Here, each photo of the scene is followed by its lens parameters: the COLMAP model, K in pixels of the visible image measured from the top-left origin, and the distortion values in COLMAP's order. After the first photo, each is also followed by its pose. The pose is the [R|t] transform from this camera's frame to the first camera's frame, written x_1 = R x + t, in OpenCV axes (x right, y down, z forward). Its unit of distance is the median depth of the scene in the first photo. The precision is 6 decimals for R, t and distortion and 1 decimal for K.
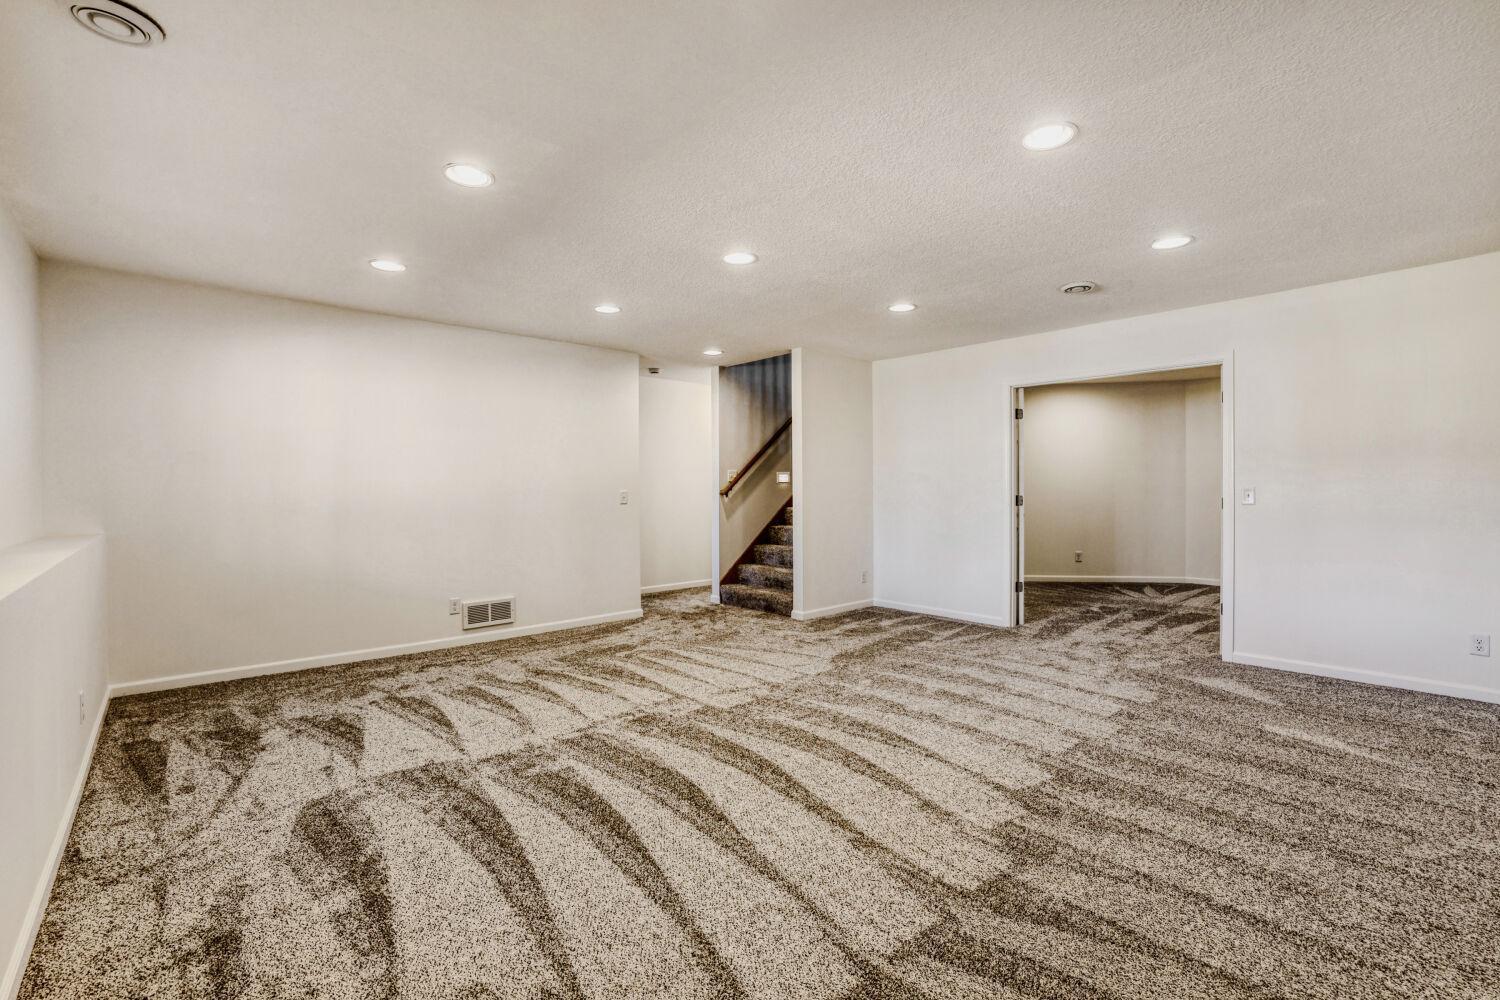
lens RADIAL K [[648.1, 0, 741.3], [0, 648.1, 483.4], [0, 0, 1]] dist [-0.034700, 0.000350]
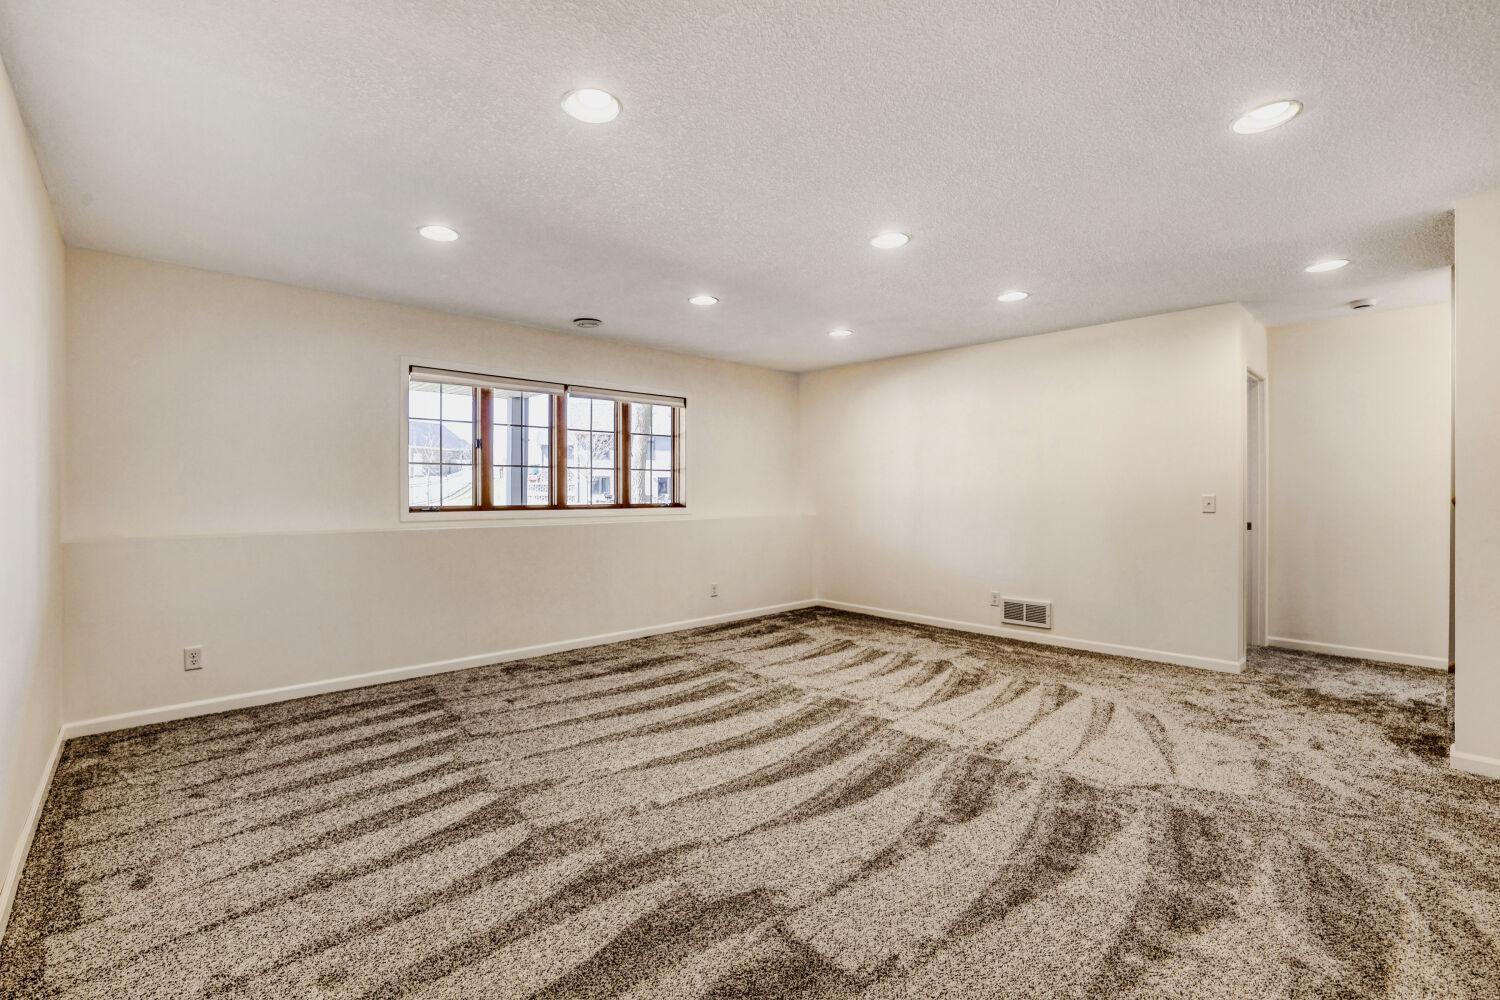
lens RADIAL K [[648.1, 0, 741.3], [0, 648.1, 483.4], [0, 0, 1]] dist [-0.034700, 0.000350]
pose [[0.025717, -0.009134, -0.999628, 0.912240], [0.006745, 0.999937, -0.008963, 0.002557], [0.999647, -0.006512, 0.025777, 0.773420]]
